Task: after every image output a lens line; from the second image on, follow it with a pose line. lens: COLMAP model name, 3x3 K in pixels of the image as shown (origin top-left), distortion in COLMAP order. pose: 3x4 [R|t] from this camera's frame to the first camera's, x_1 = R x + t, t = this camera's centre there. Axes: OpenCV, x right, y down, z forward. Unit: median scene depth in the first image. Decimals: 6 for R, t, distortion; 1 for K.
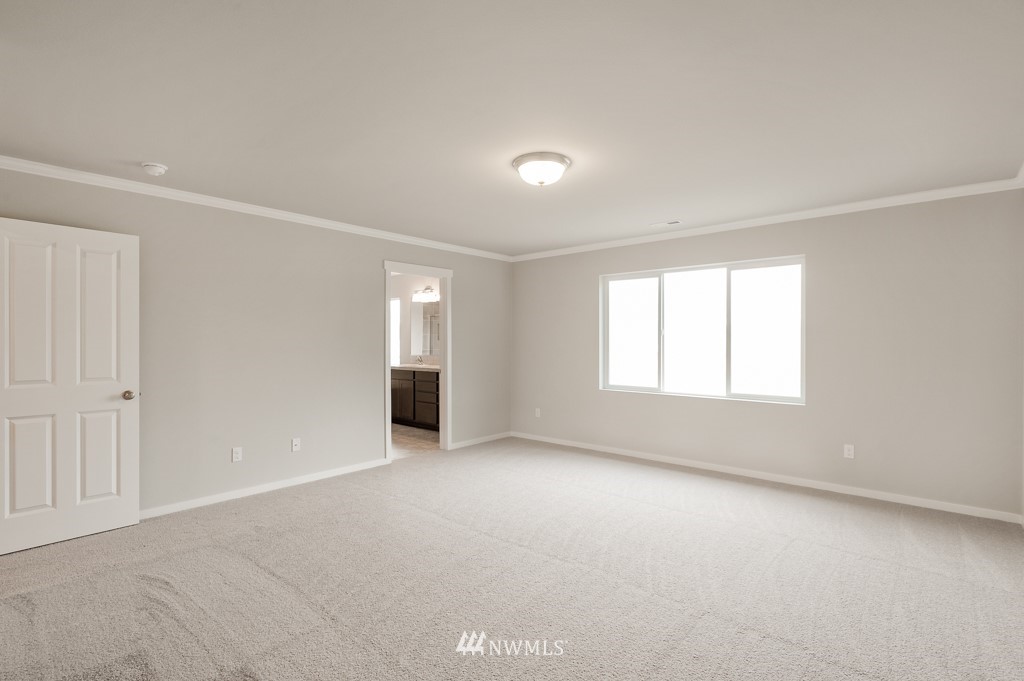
lens RADIAL K [[482.4, 0, 513.1], [0, 482.4, 344.7], [0, 0, 1]] dist [0.002761, 0.001297]
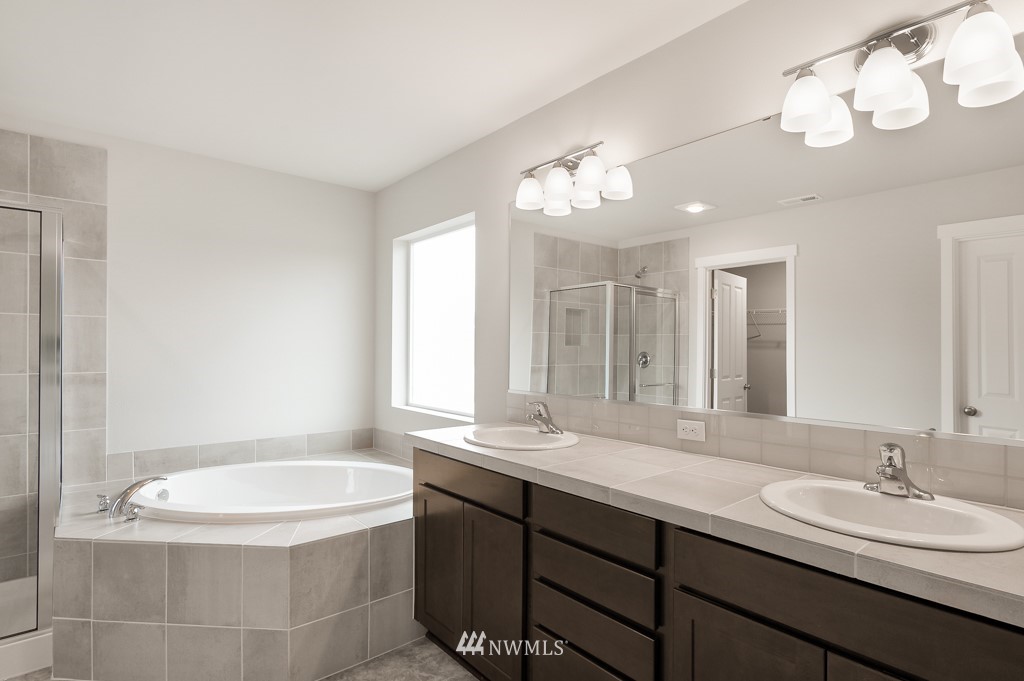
lens RADIAL K [[482.4, 0, 513.1], [0, 482.4, 344.7], [0, 0, 1]] dist [0.002761, 0.001297]
pose [[0.982146, 0.002756, -0.188100, -0.121603], [-0.004156, 0.999967, -0.007047, -0.006543], [0.188075, 0.007703, 0.982125, 0.558999]]
